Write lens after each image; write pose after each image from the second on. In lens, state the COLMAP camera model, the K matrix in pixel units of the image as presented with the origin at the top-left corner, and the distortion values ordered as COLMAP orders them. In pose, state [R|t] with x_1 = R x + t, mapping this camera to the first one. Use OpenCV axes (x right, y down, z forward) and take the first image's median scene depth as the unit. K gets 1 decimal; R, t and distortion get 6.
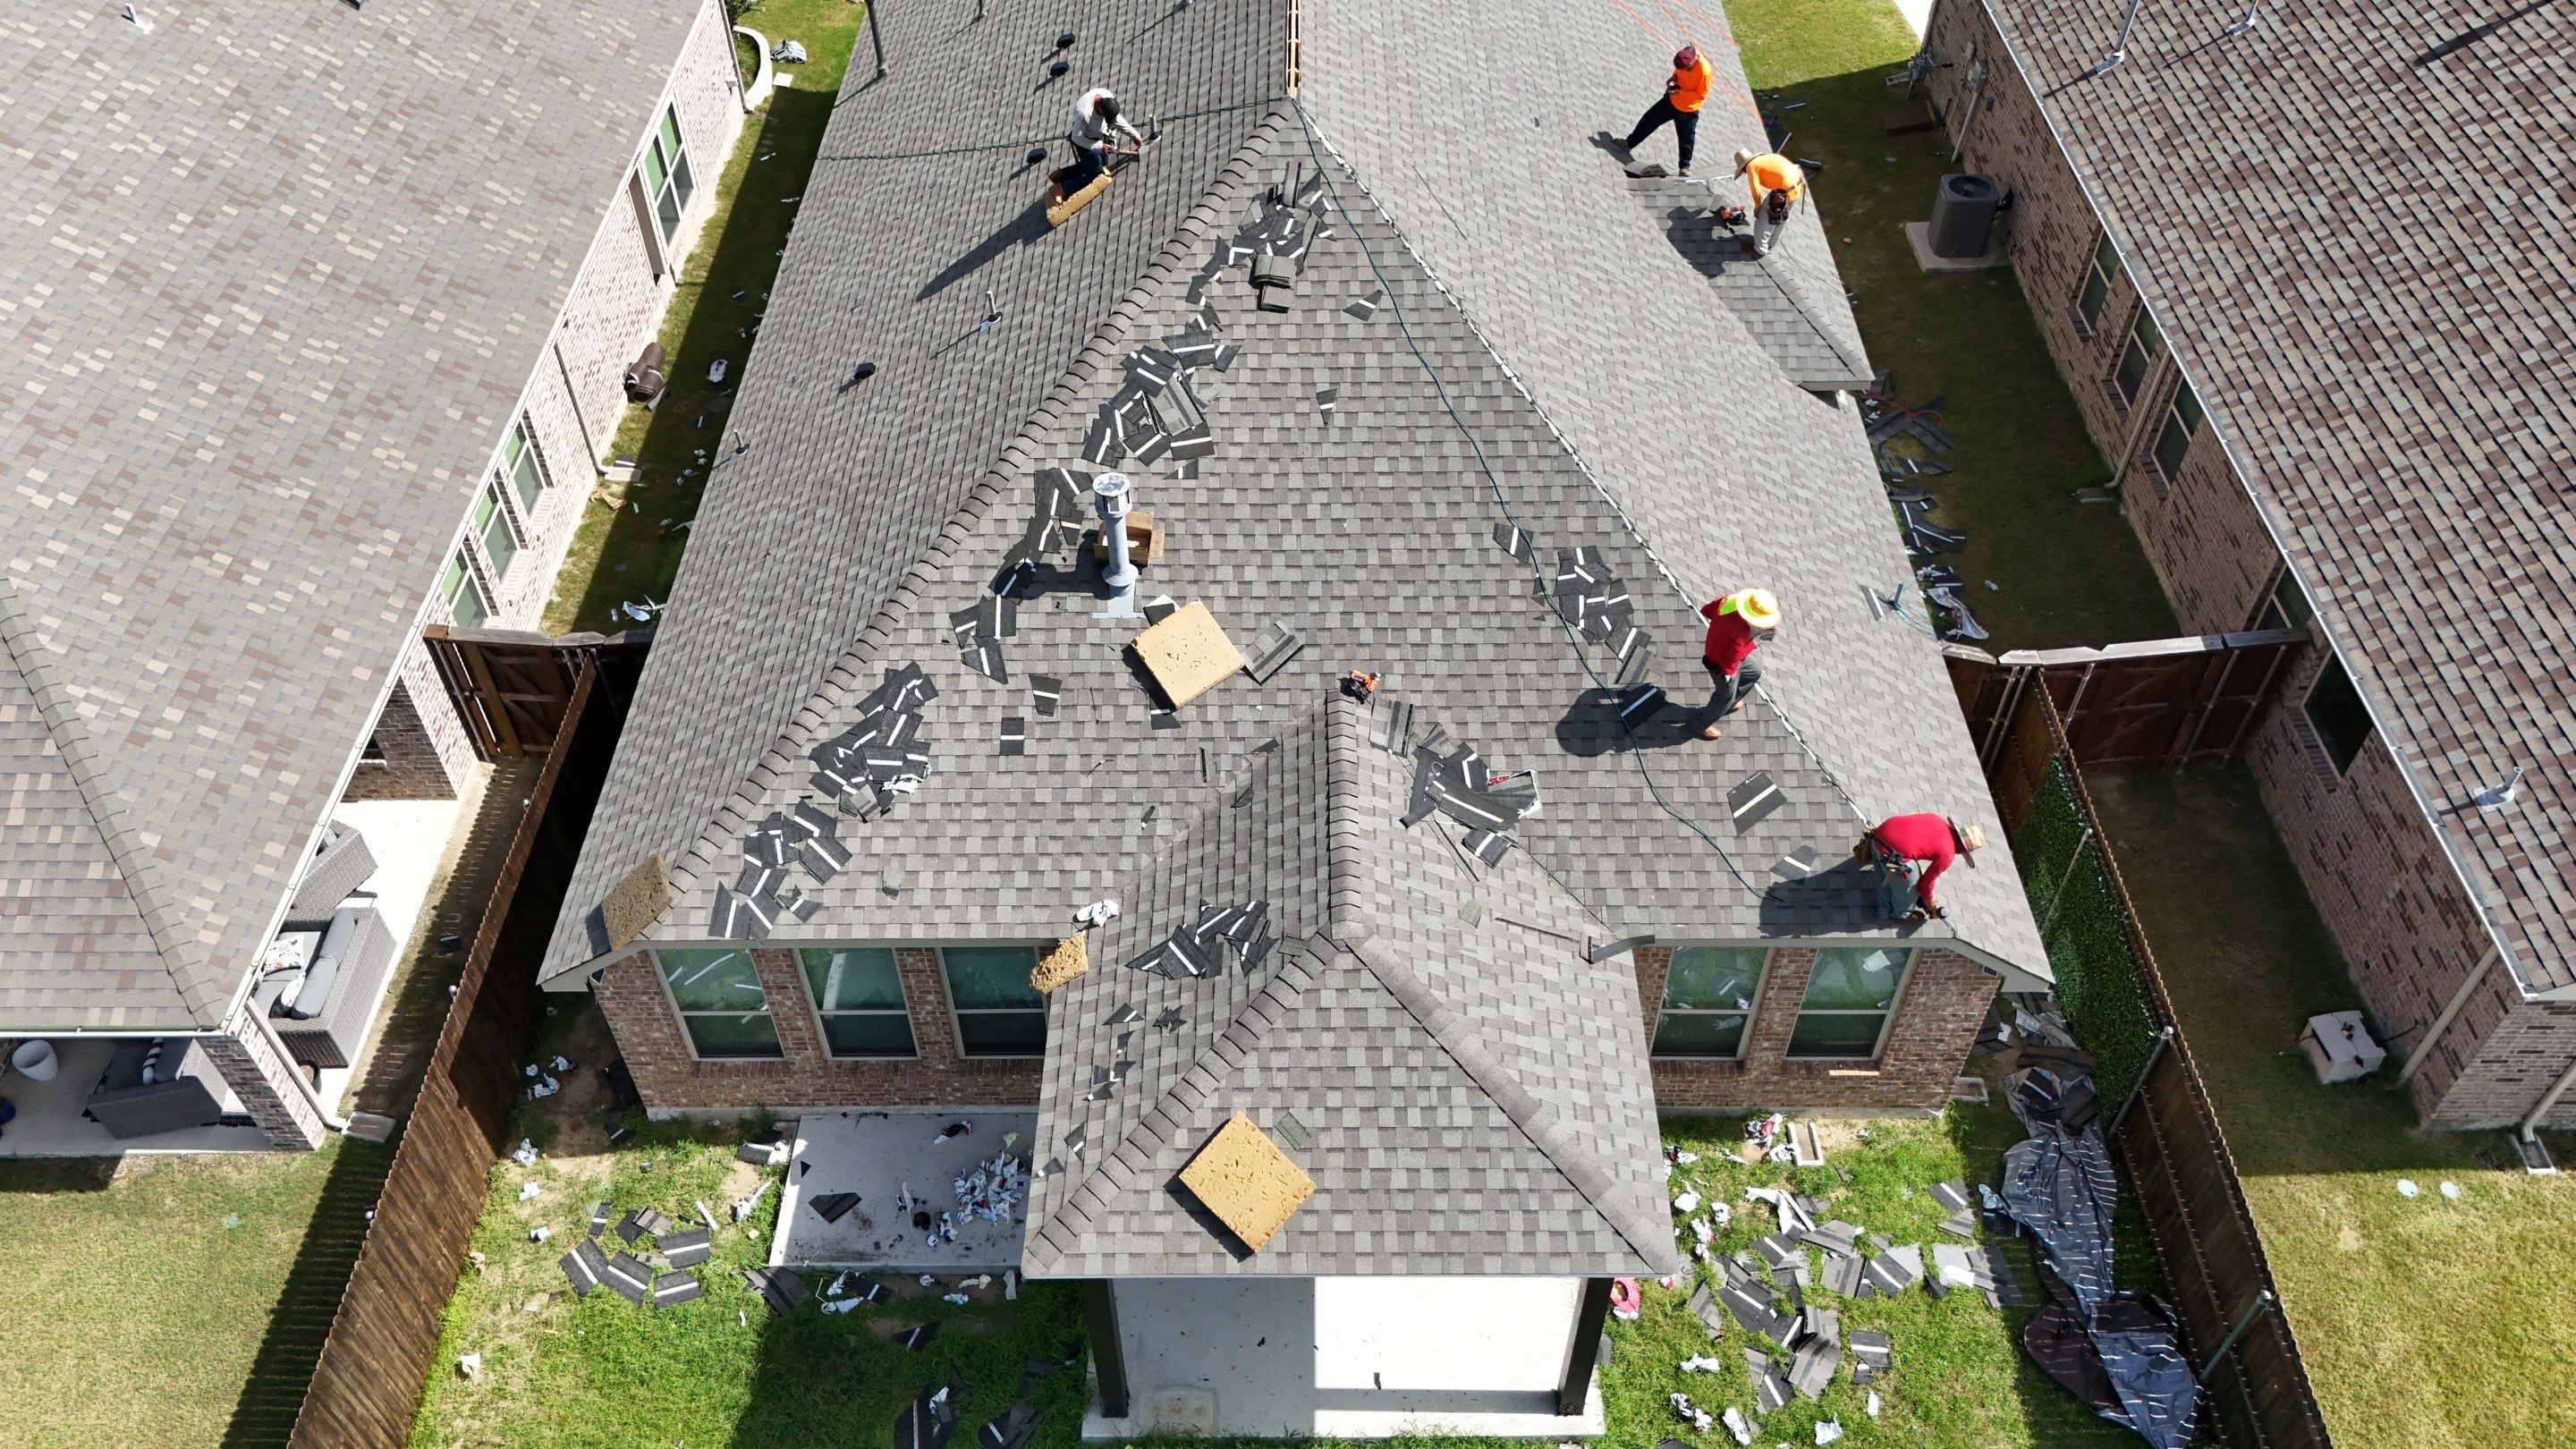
lens RADIAL K [[1905.4, 0, 1290.7], [0, 1905.4, 710.1], [0, 0, 1]] dist [0.062424, -0.052333]
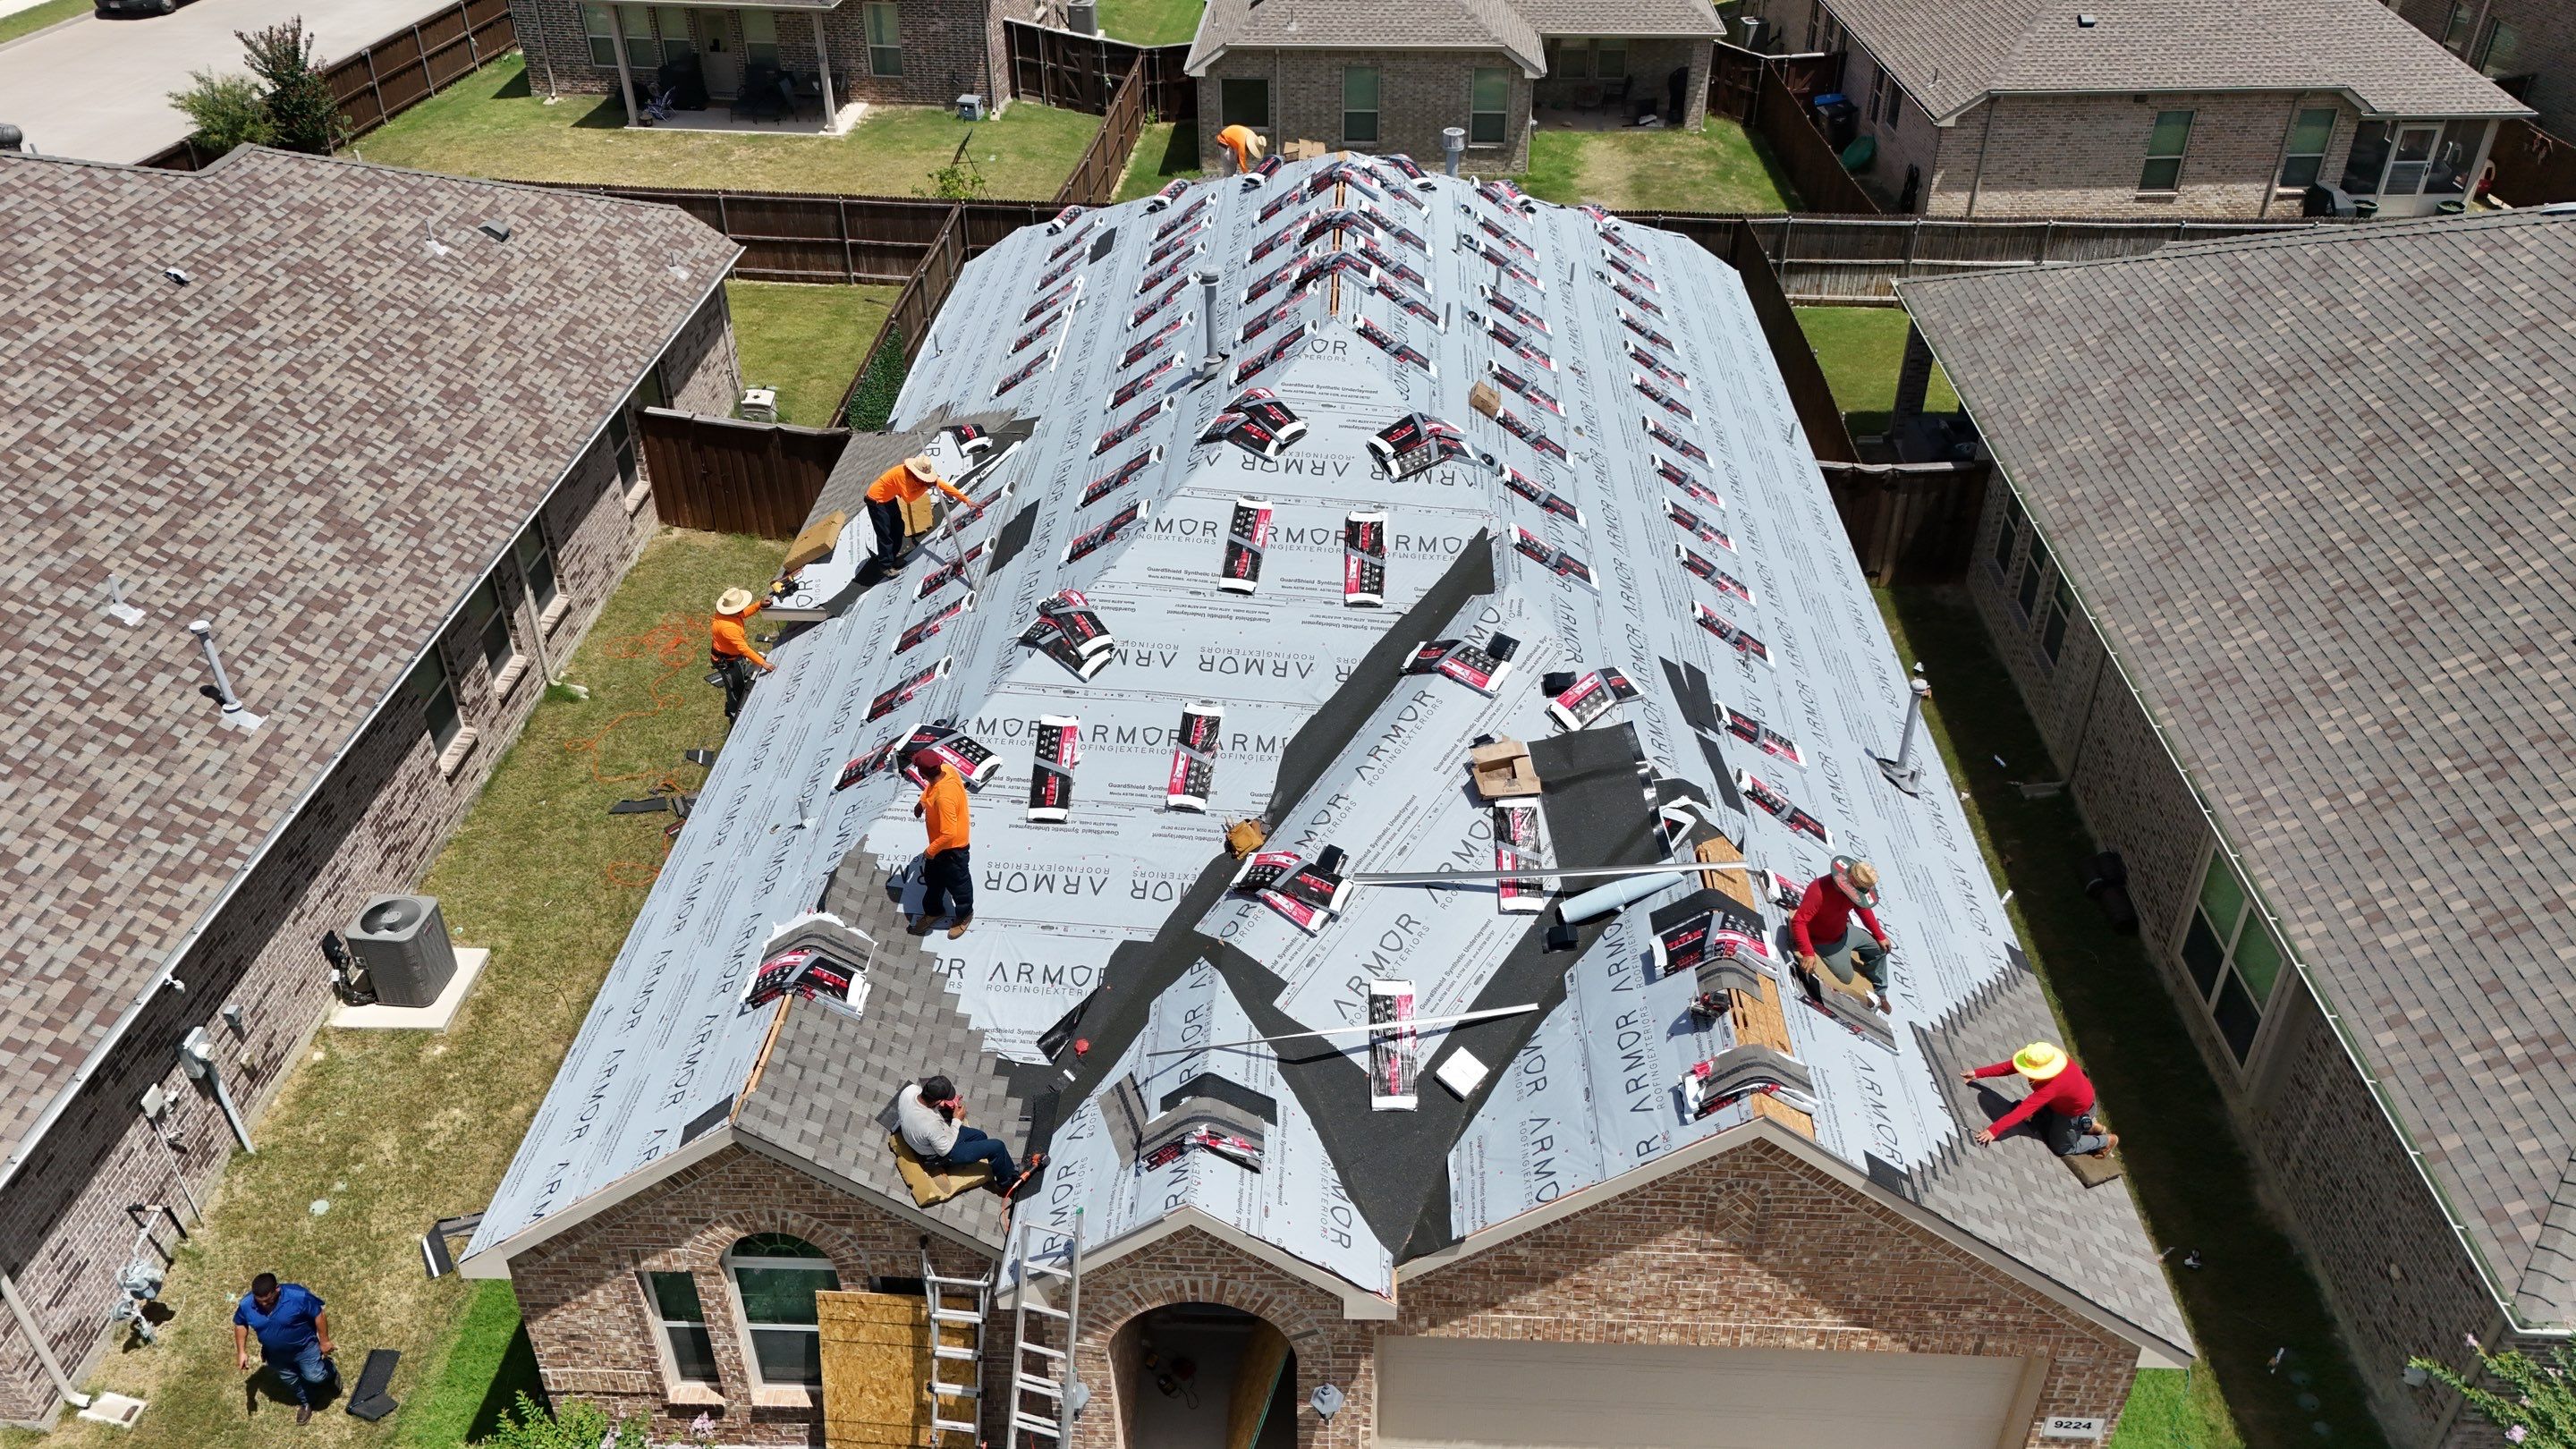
lens RADIAL K [[1905.4, 0, 1284.1], [0, 1905.4, 706.4], [0, 0, 1]] dist [0.062424, -0.052333]
pose [[-0.999025, -0.015139, 0.041482, -0.017079], [0.037943, 0.186242, 0.981771, -1.381714], [-0.022588, 0.982387, -0.185486, 1.469003]]
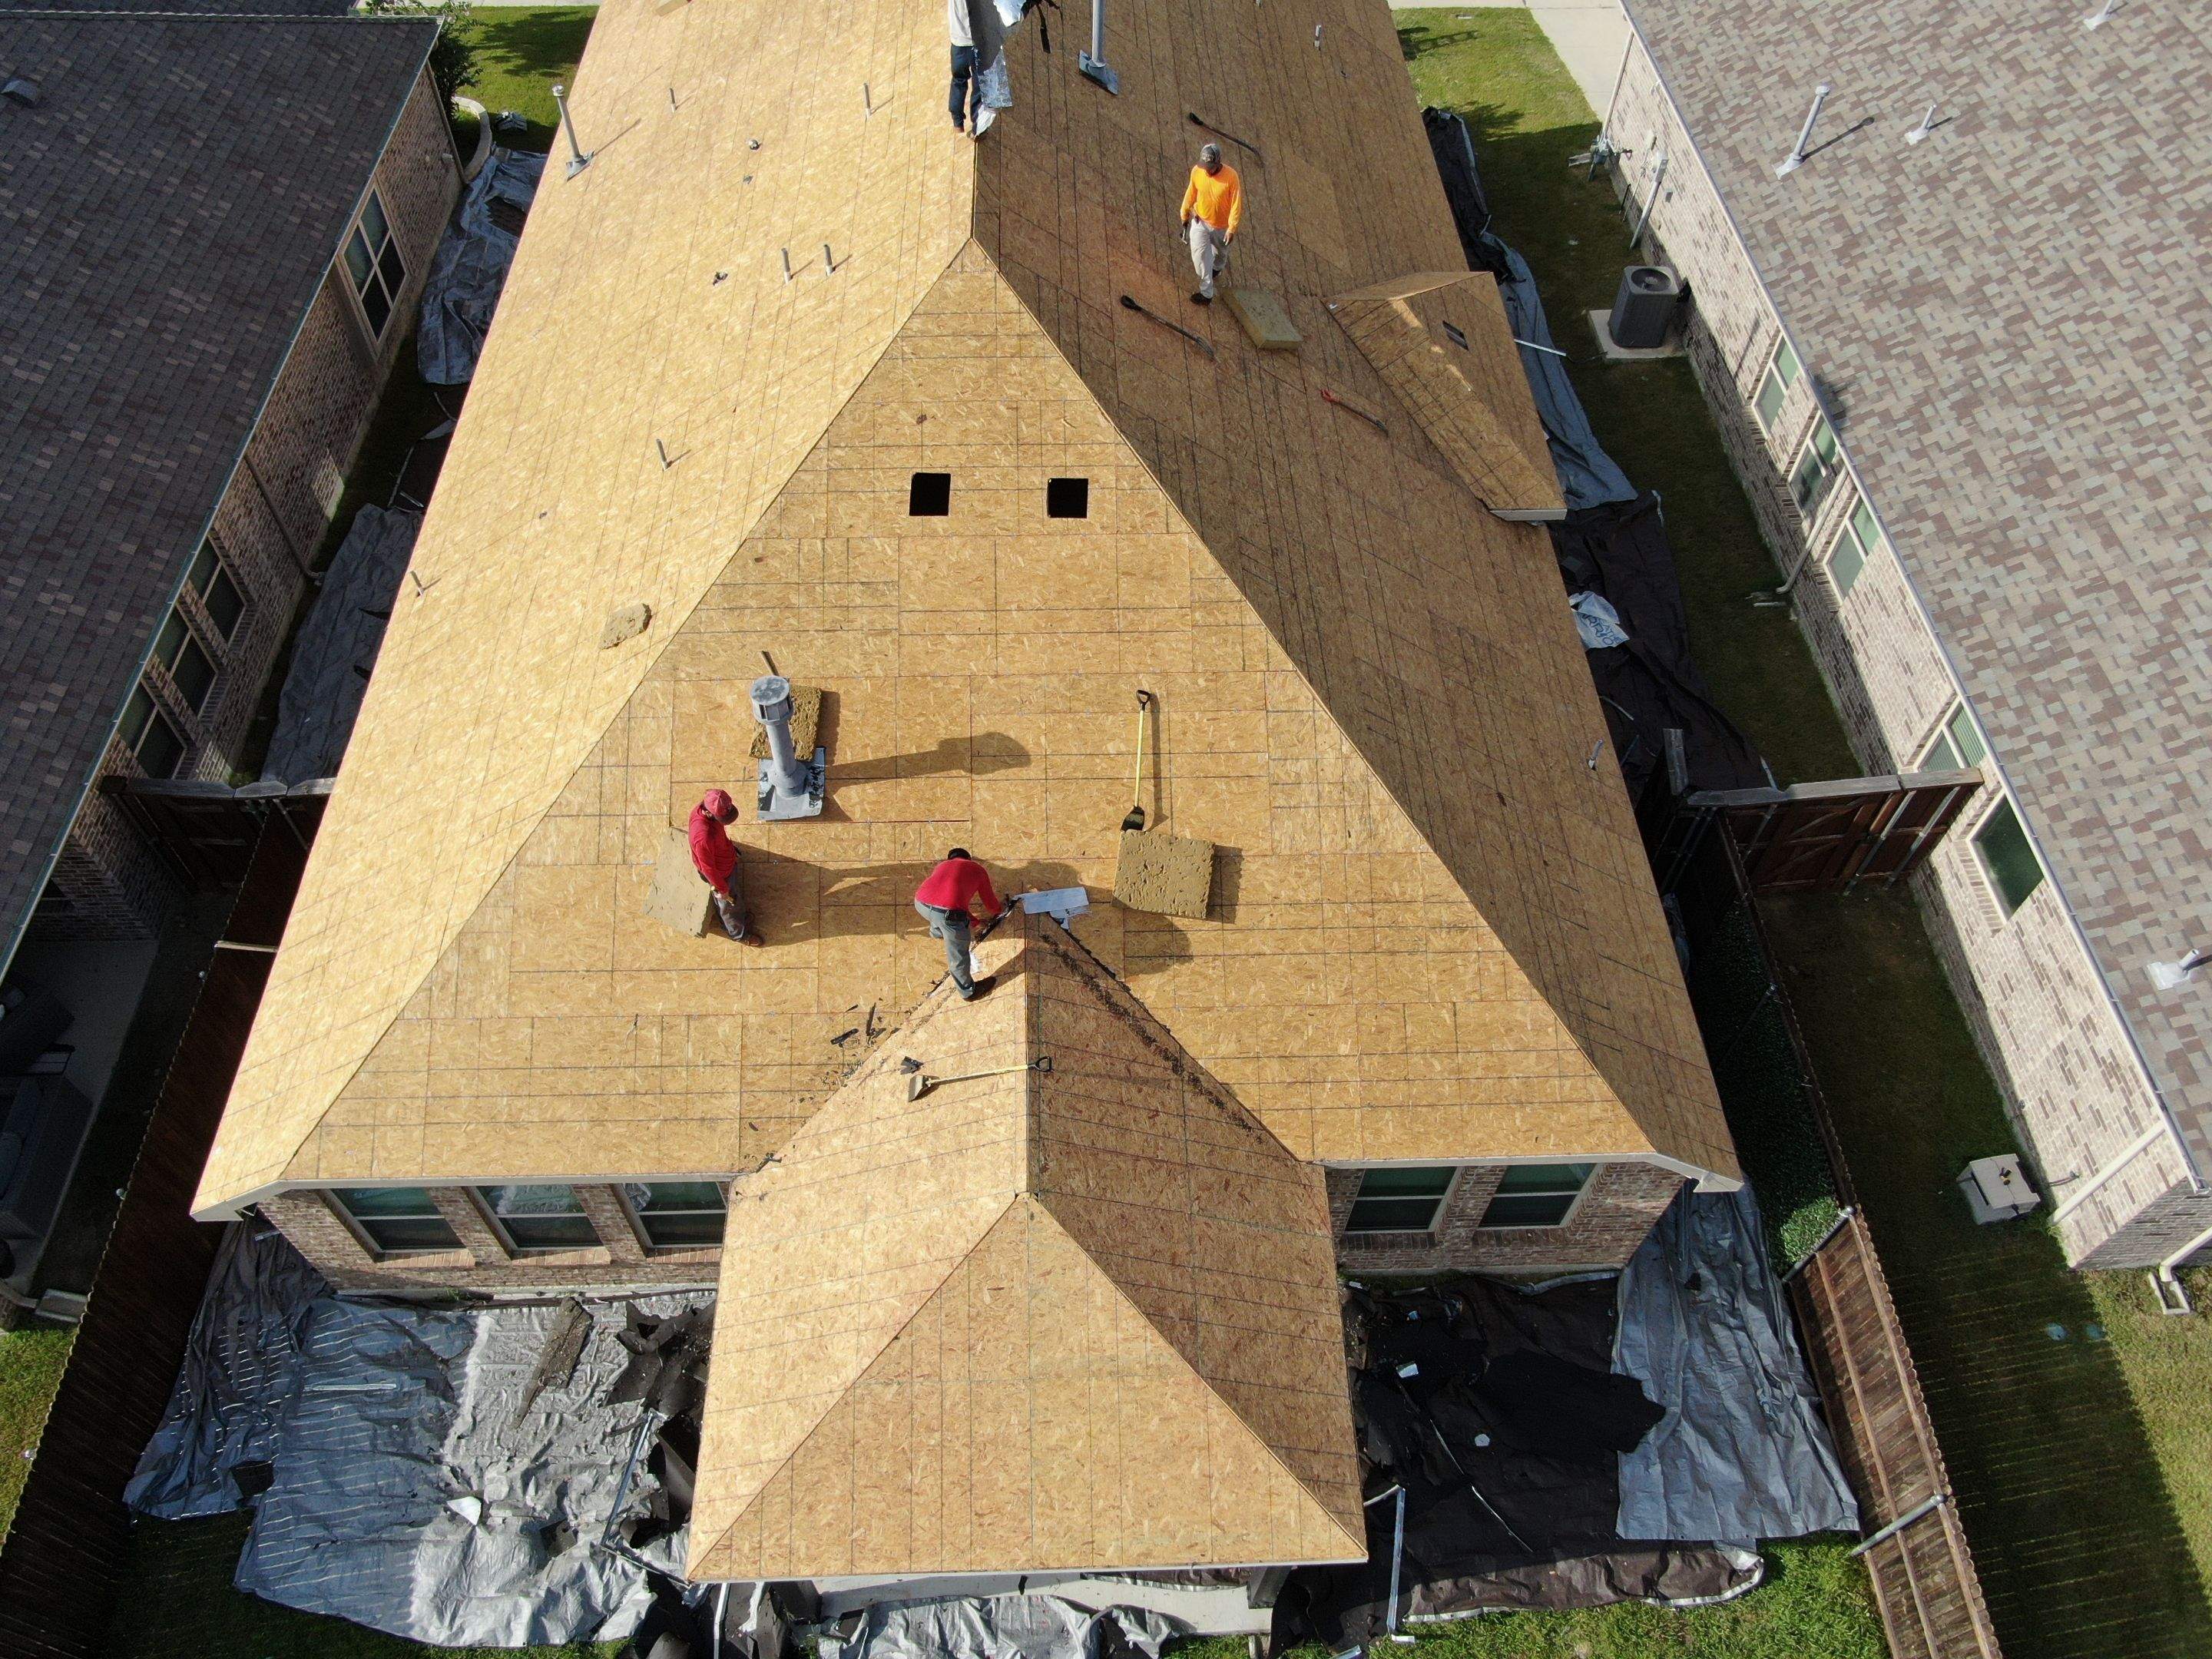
lens RADIAL K [[1593.8, 0, 1104.7], [0, 1593.8, 825.0], [0, 0, 1]] dist [-0.017823, 0.002511]
pose [[0.999060, -0.012090, 0.041621, 0.027534], [0.007181, 0.993207, 0.116138, -0.113431], [-0.042742, -0.115730, 0.992361, 0.181041]]
